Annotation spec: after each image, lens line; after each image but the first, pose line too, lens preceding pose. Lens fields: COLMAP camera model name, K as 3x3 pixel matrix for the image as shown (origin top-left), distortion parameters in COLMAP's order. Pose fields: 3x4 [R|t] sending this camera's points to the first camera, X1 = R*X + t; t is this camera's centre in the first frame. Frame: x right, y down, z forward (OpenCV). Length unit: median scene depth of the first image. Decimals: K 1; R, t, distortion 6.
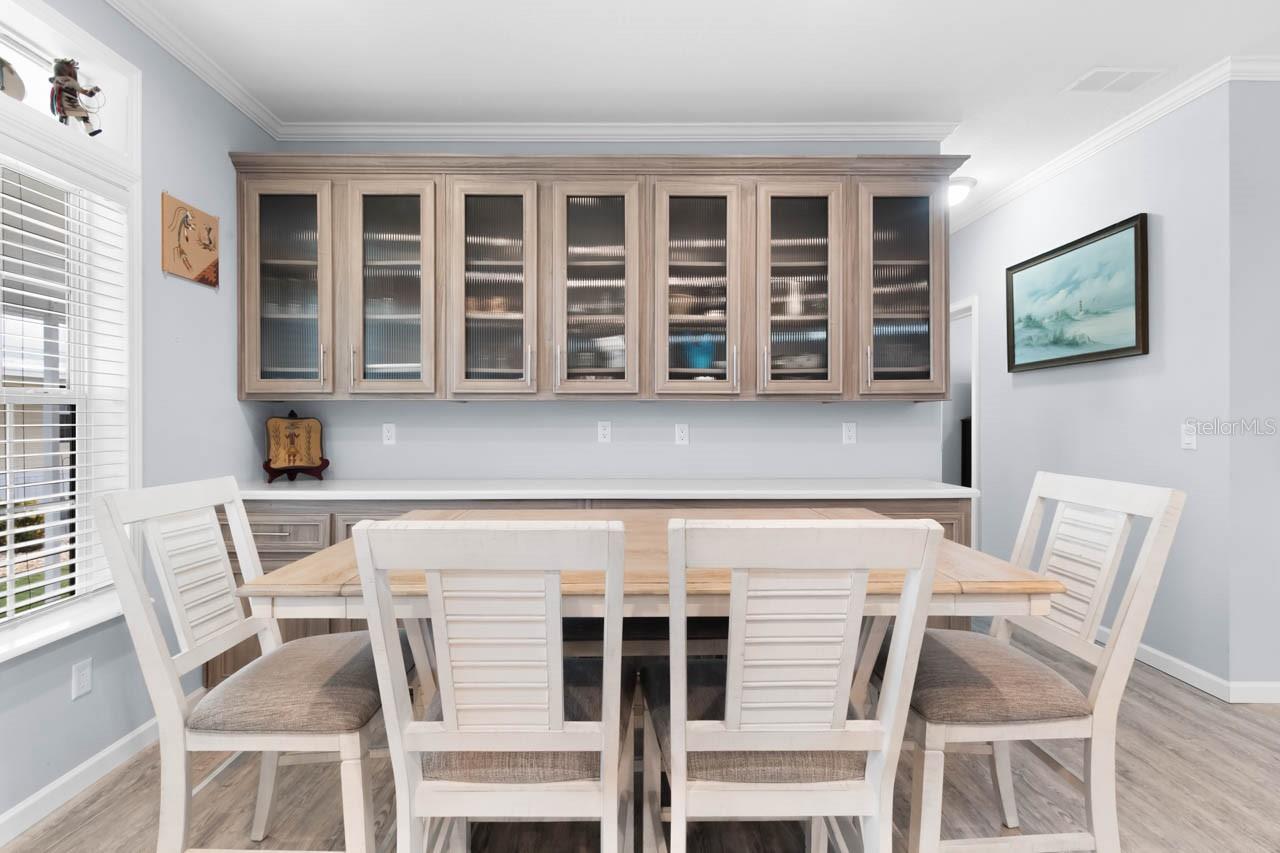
lens RADIAL K [[578.0, 0, 632.5], [0, 578.0, 428.3], [0, 0, 1]] dist [0.003511, -0.002565]
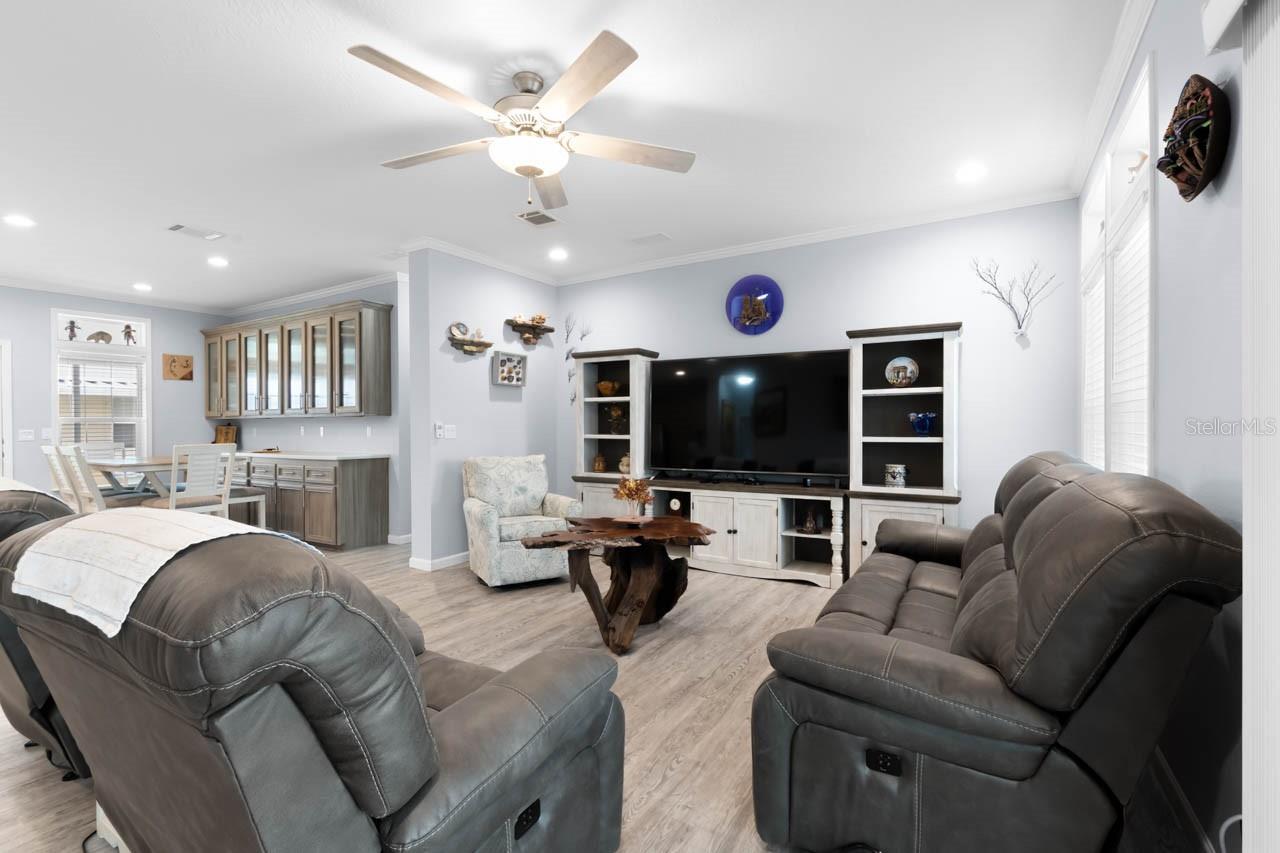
lens RADIAL K [[578.0, 0, 634.3], [0, 578.0, 432.7], [0, 0, 1]] dist [0.003511, -0.002565]
pose [[0.847845, 0.000605, -0.530243, 2.479809], [-0.000061, 0.999999, 0.001044, 0.011096], [0.530244, -0.000853, 0.847845, -0.243464]]
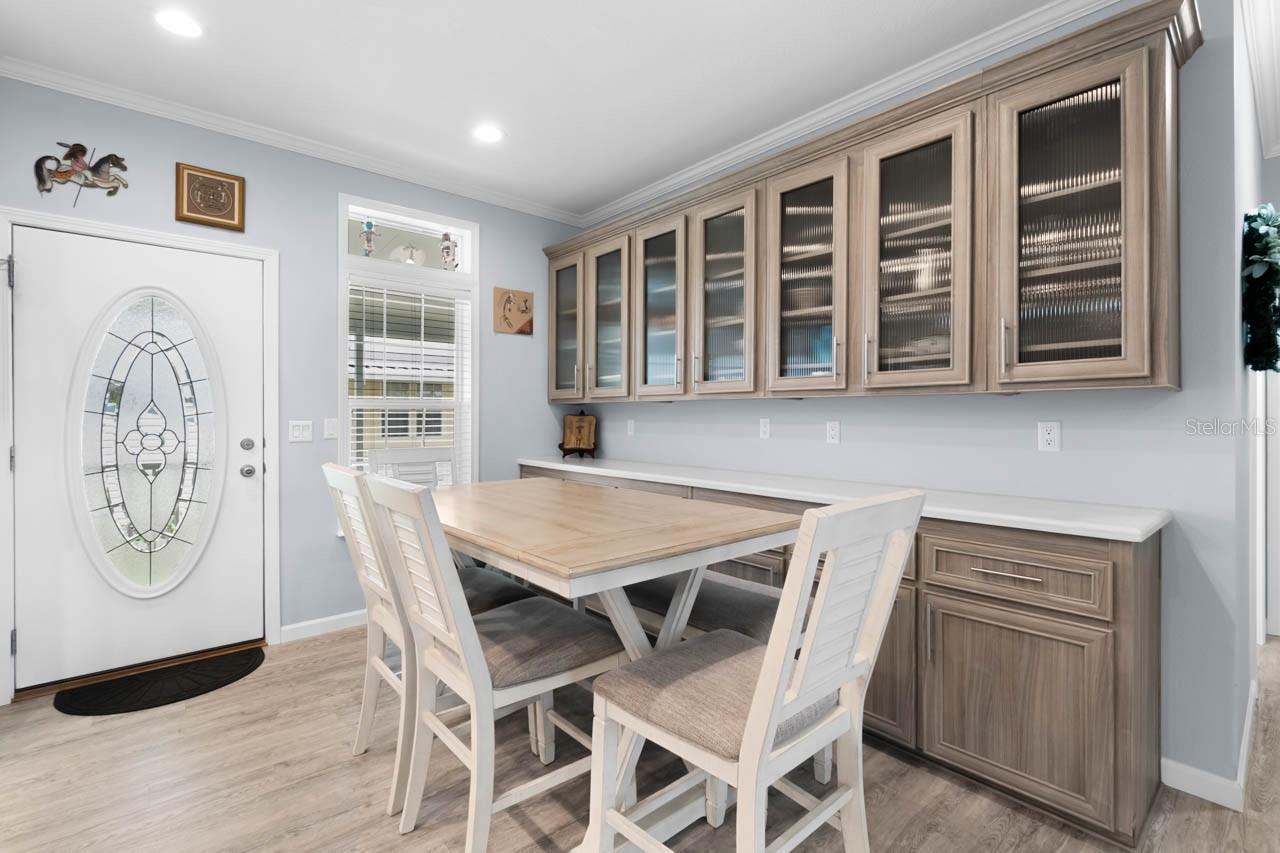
lens RADIAL K [[578.0, 0, 628.8], [0, 578.0, 424.5], [0, 0, 1]] dist [0.003511, -0.002565]
pose [[0.645839, 0.012344, -0.763374, 0.658395], [-0.007518, 0.999924, 0.009808, -0.009669], [0.763437, -0.000595, 0.645882, 0.151168]]
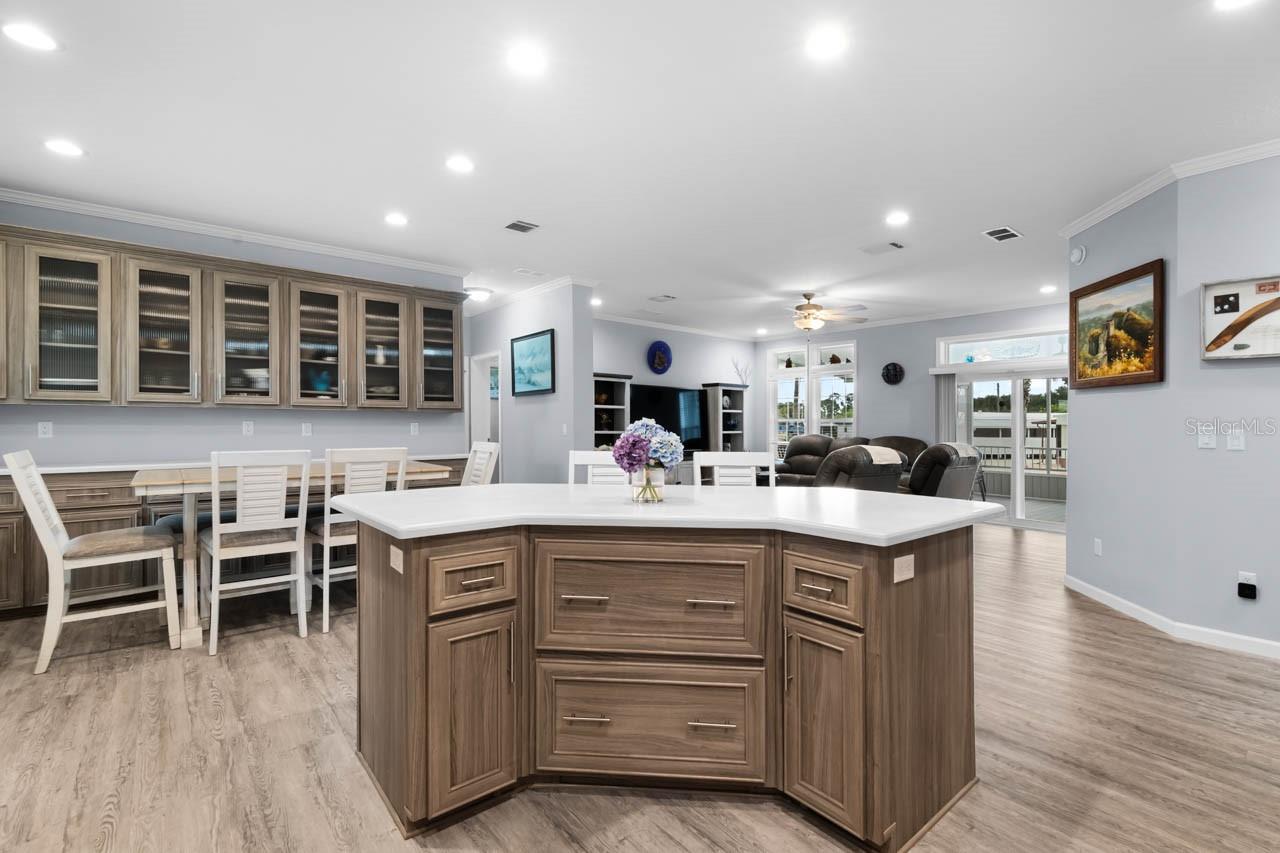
lens RADIAL K [[578.0, 0, 673.0], [0, 578.0, 425.5], [0, 0, 1]] dist [0.003511, -0.002565]
pose [[0.762710, 0.002881, 0.646734, -0.203444], [0.001711, 0.999978, -0.006472, 0.012722], [-0.646738, 0.006043, 0.762688, -1.026866]]
